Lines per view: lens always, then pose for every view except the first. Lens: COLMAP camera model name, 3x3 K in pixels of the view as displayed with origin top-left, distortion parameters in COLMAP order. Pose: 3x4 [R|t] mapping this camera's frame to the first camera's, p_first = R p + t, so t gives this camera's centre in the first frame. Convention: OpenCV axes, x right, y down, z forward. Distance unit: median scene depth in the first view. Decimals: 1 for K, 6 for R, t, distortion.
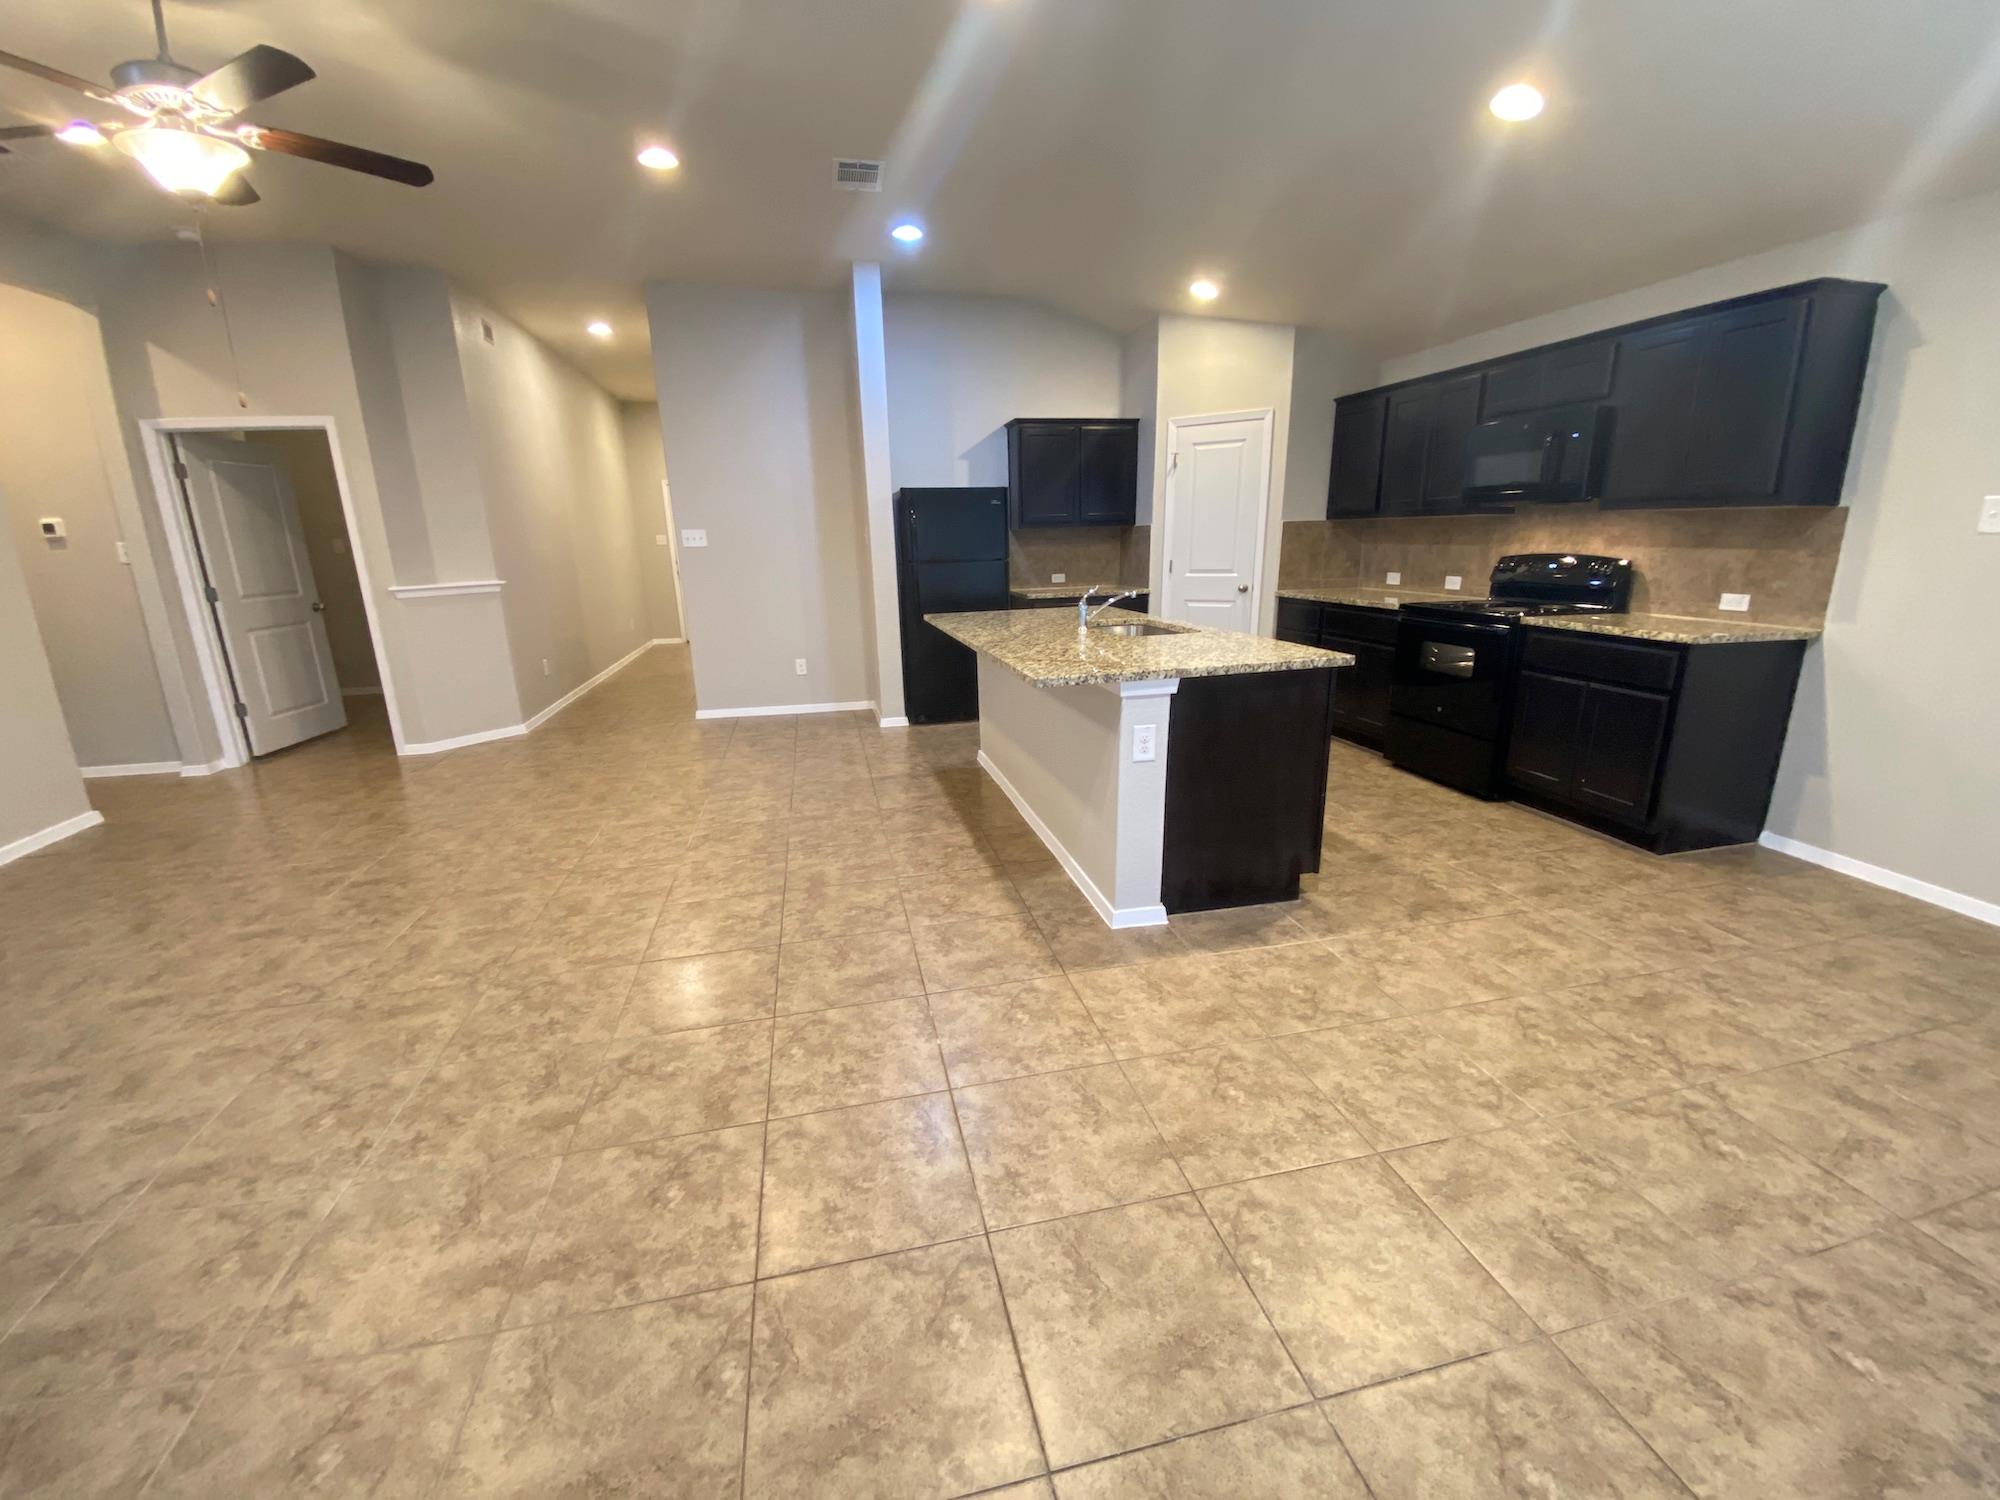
lens RADIAL K [[814.6, 0, 995.8], [0, 814.6, 748.9], [0, 0, 1]] dist [0.021378, -0.020907]
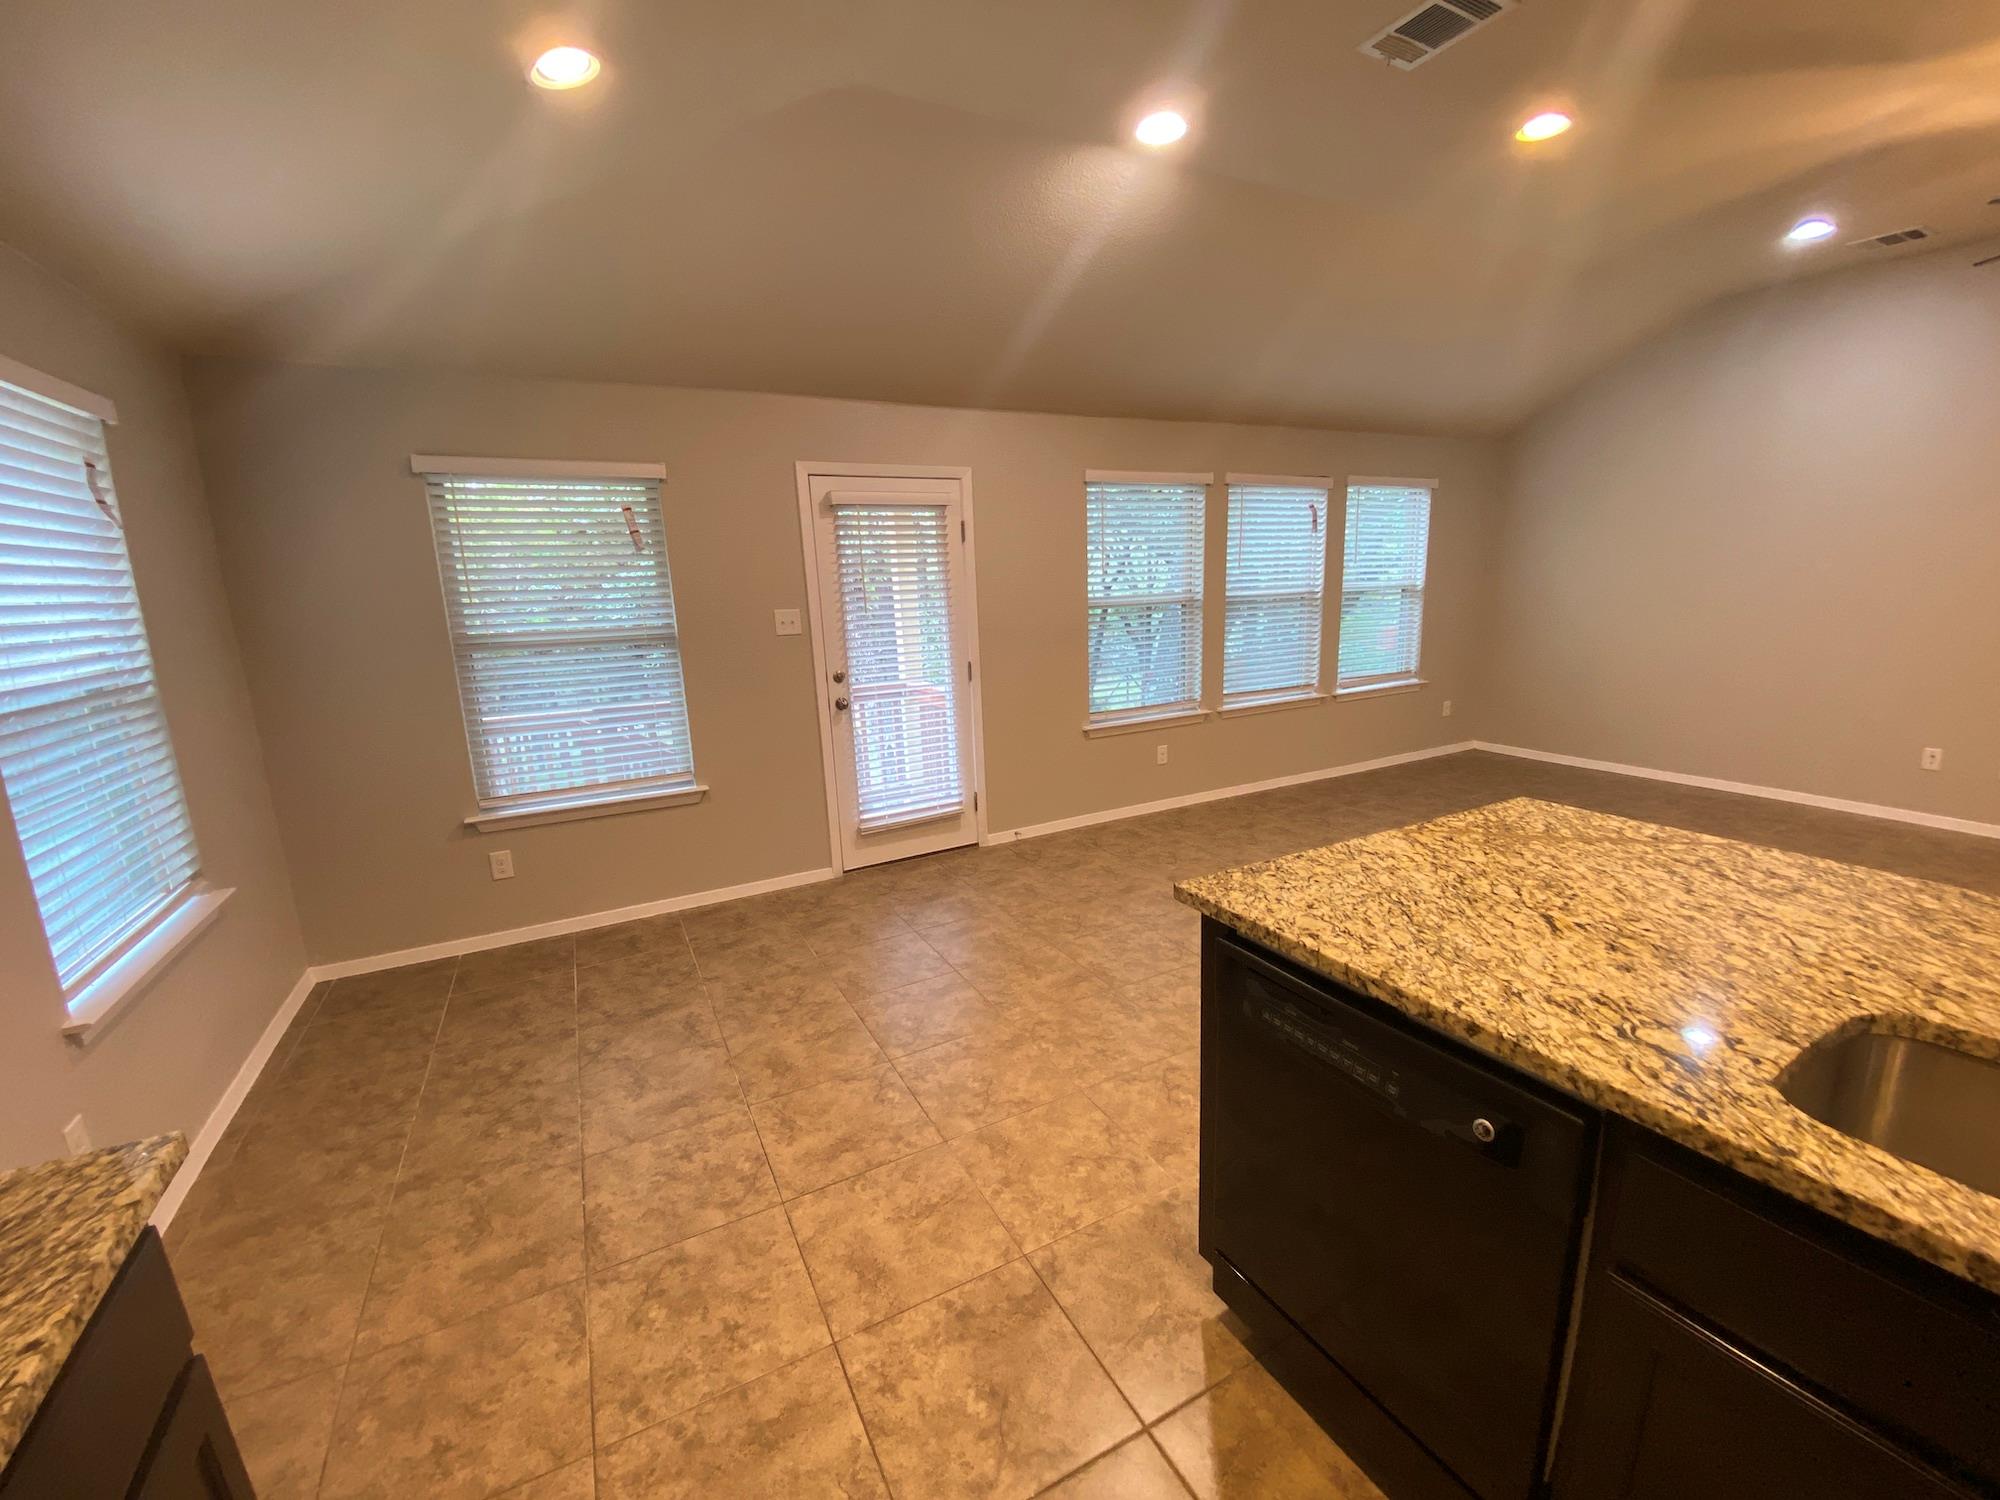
lens RADIAL K [[806.8, 0, 997.9], [0, 806.8, 757.9], [0, 0, 1]] dist [0.030561, -0.026618]
pose [[-0.964353, 0.108701, -0.241263, 0.513739], [-0.012221, 0.892466, 0.450949, -0.333645], [0.264337, 0.437823, -0.859324, 1.061098]]
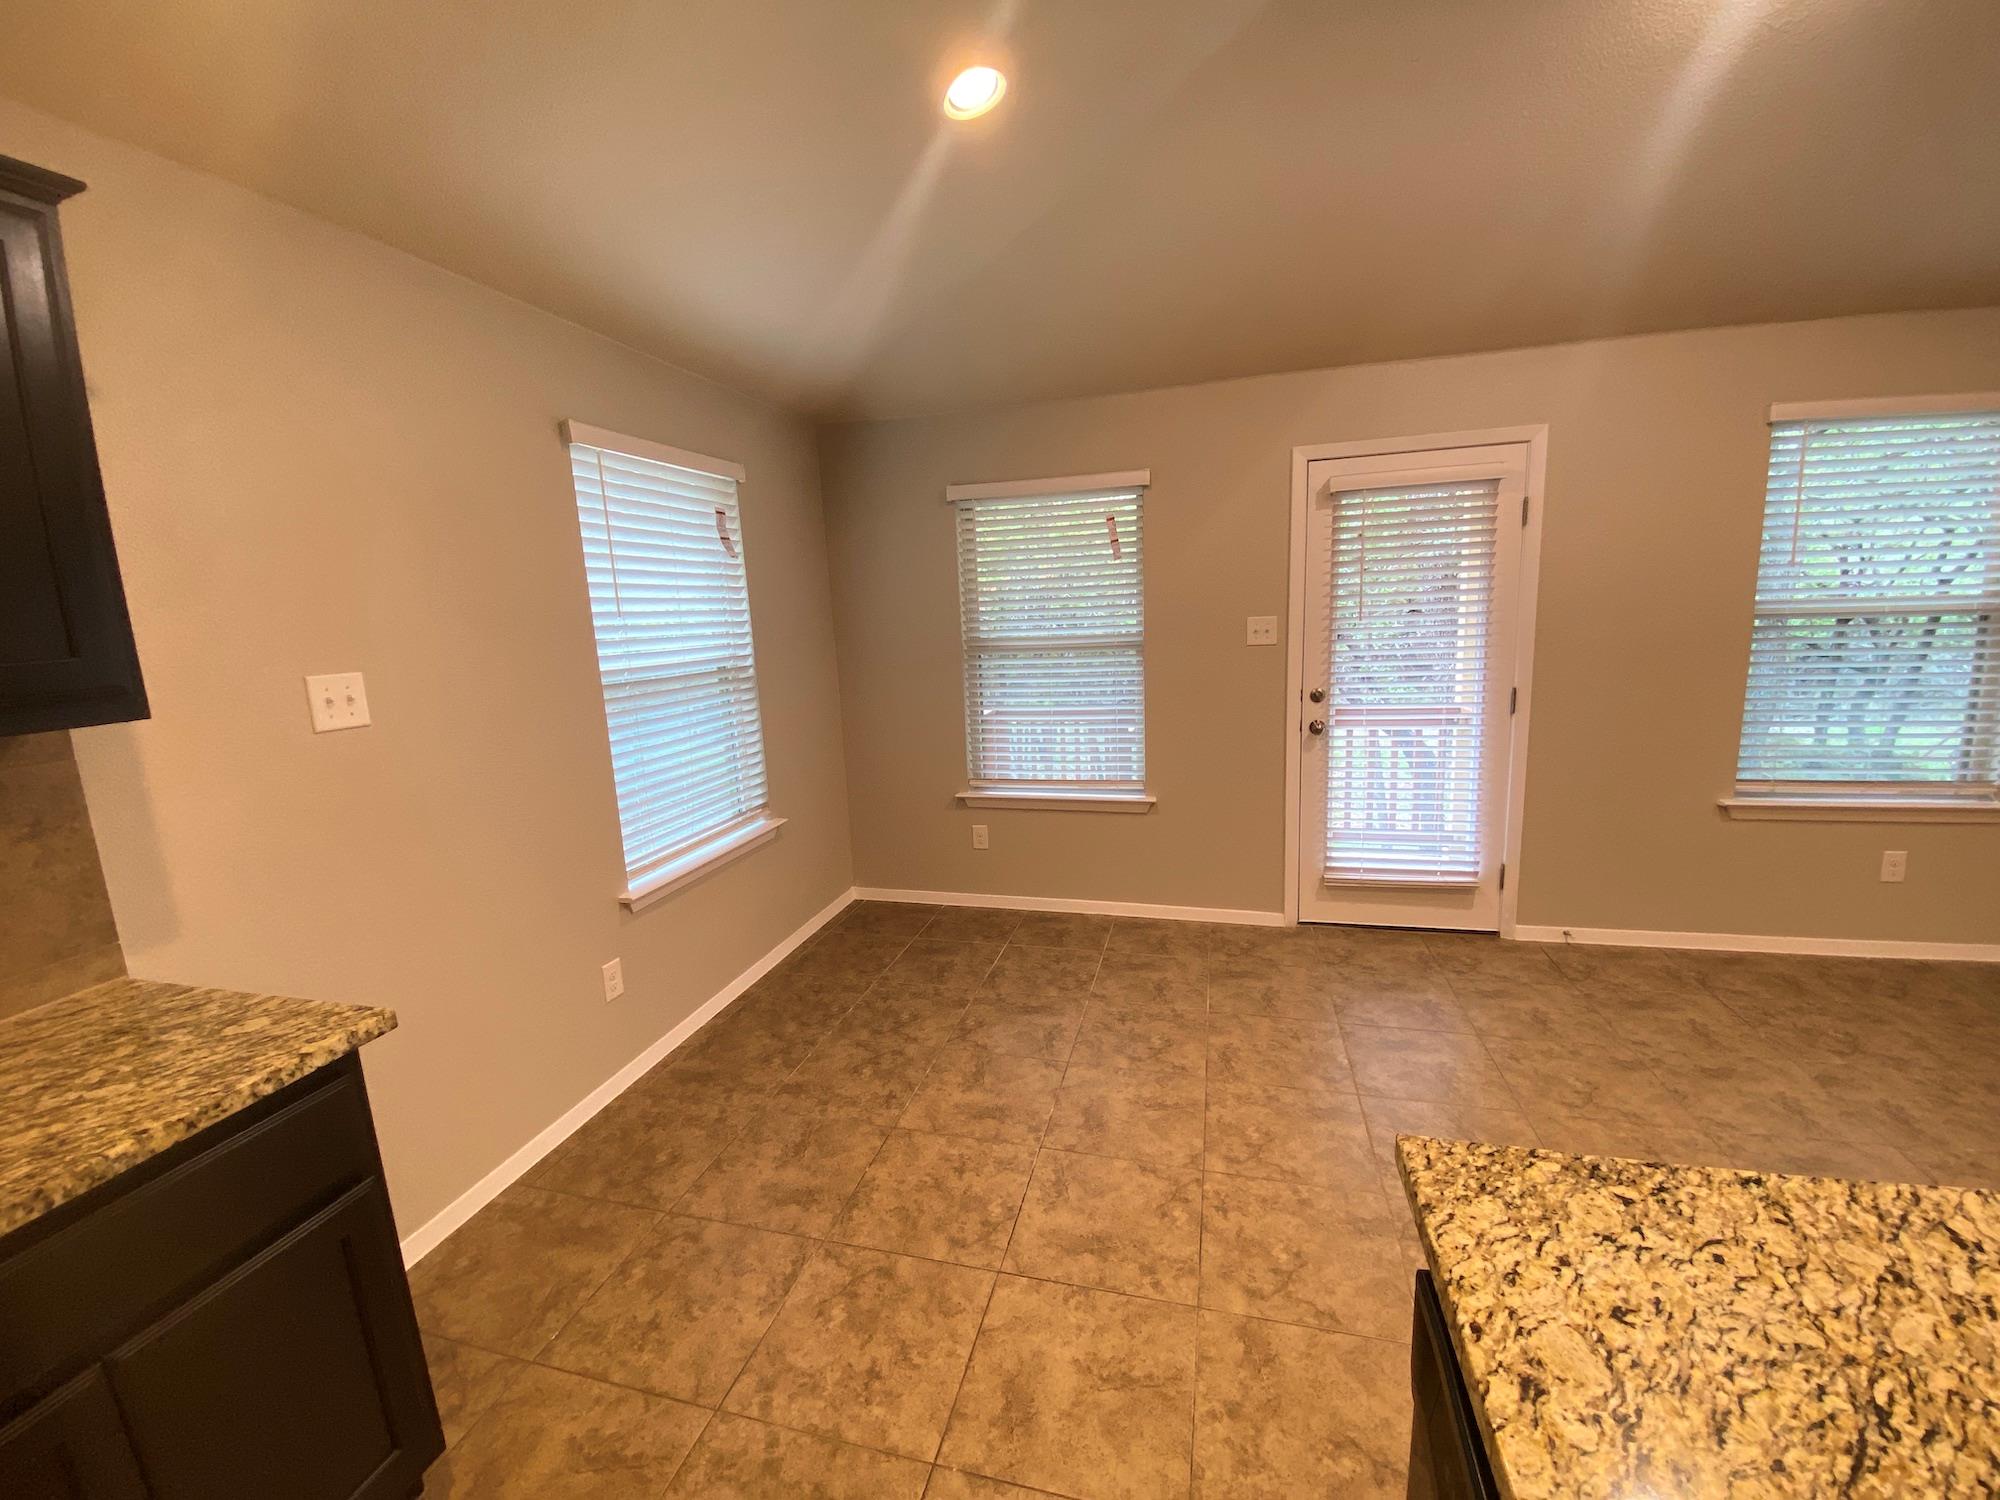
lens RADIAL K [[814.6, 0, 995.8], [0, 814.6, 748.9], [0, 0, 1]] dist [0.021378, -0.020907]
pose [[-0.879415, -0.025154, 0.475391, 0.321931], [0.179403, 0.907468, 0.379889, -0.302870], [-0.440959, 0.419367, -0.793528, 0.949054]]
